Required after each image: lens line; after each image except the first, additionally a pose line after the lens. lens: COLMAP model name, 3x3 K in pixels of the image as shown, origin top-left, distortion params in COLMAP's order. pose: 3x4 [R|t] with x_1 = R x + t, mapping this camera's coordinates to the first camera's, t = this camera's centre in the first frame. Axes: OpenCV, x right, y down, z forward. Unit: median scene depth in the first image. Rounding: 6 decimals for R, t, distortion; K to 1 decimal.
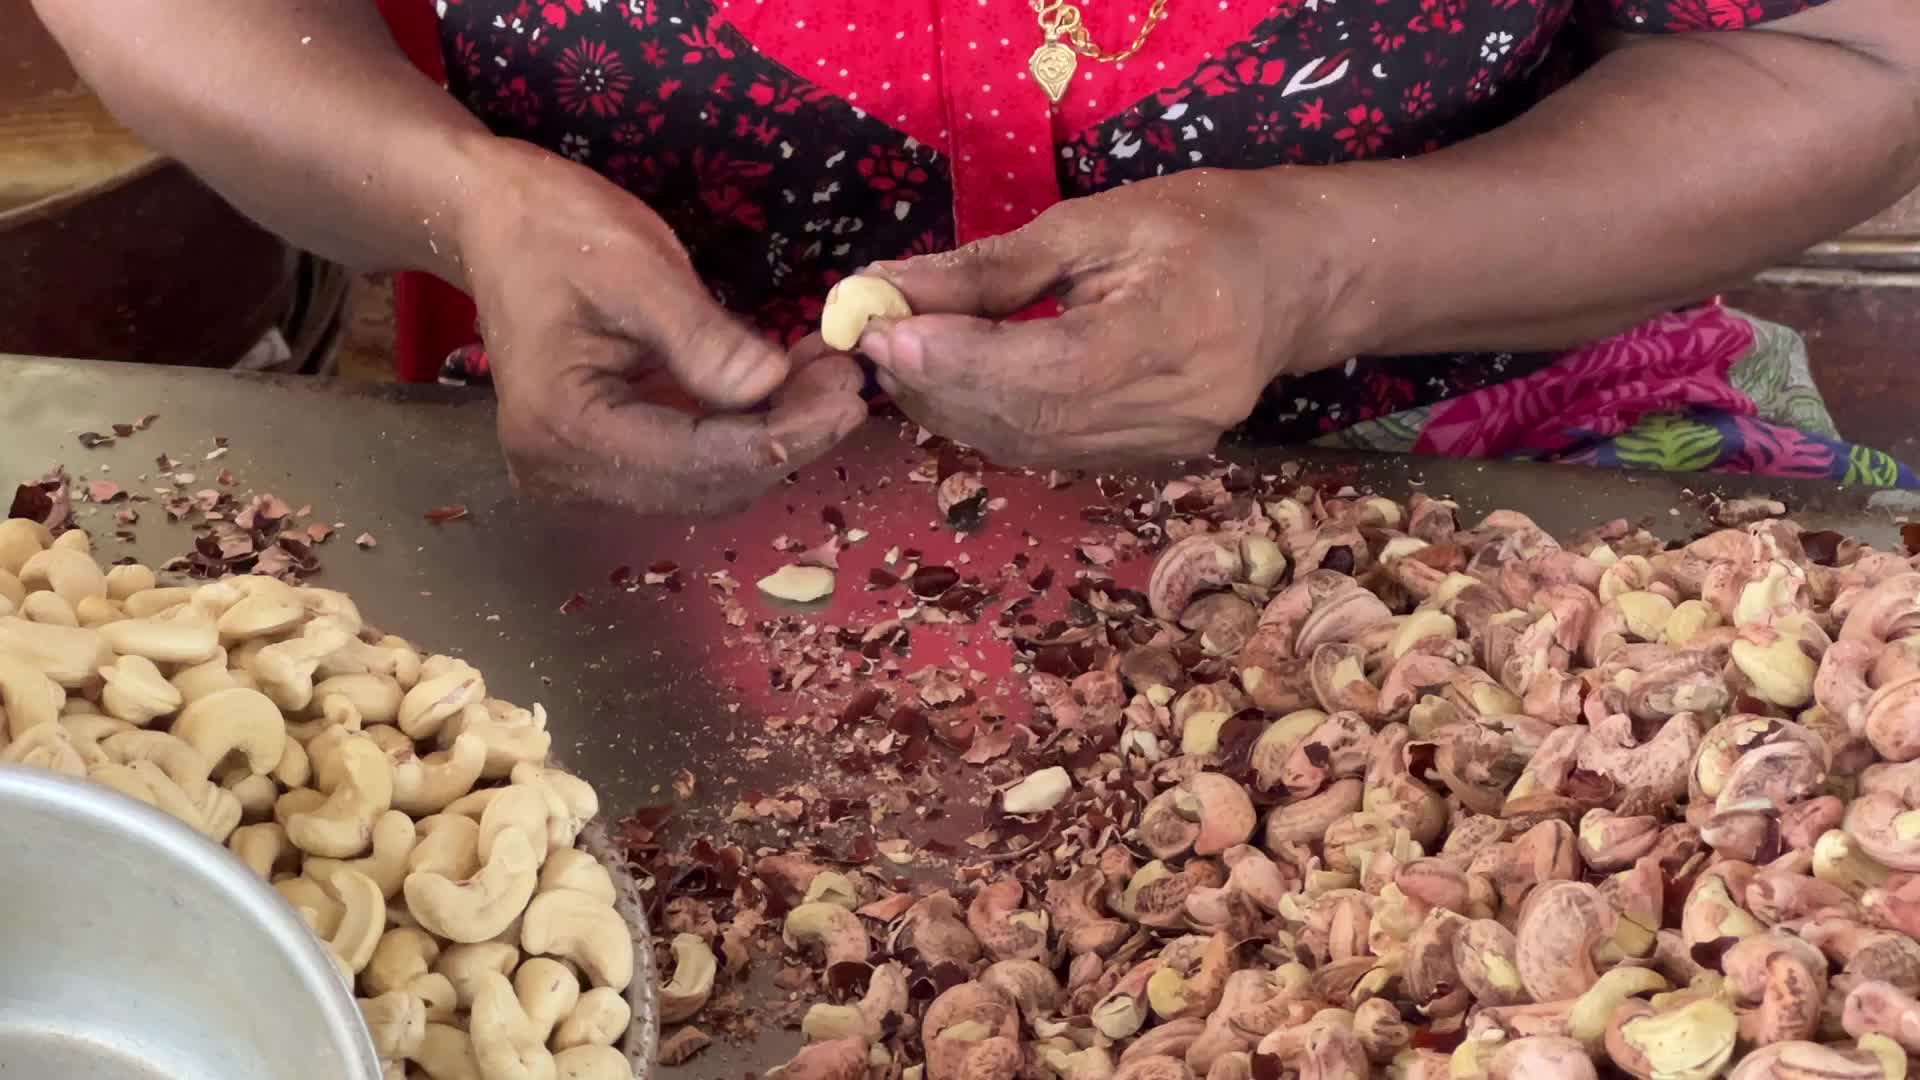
lens RADIAL K [[4638.0, 0, 960.0], [0, 4638.0, 540.0], [0, 0, 1]] dist [-0.130055, 4.317289]
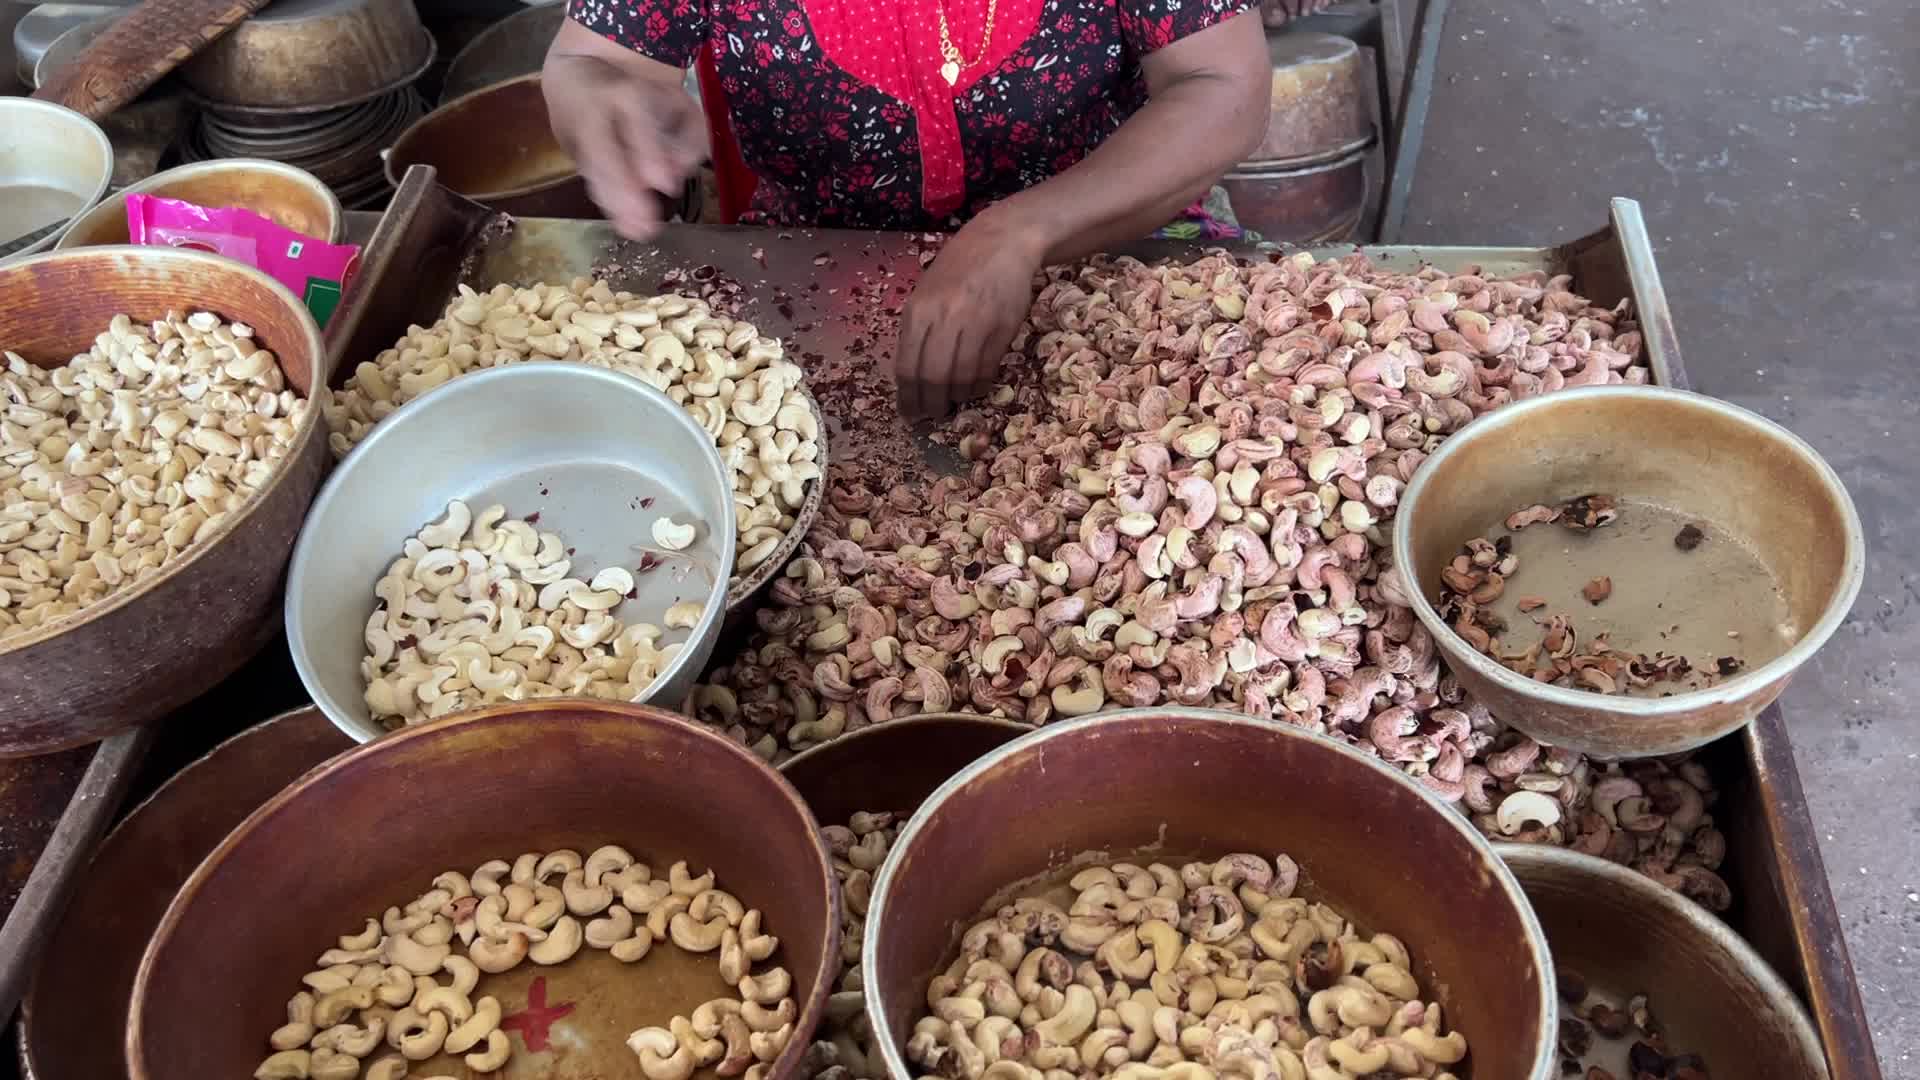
lens RADIAL K [[4638.0, 0, 960.0], [0, 4638.0, 540.0], [0, 0, 1]] dist [-0.130055, 4.317289]
pose [[0.998412, -0.044932, -0.033985, 0.104012], [0.049837, 0.985713, 0.160894, -0.283080], [0.026270, -0.162332, 0.986386, -1.717291]]
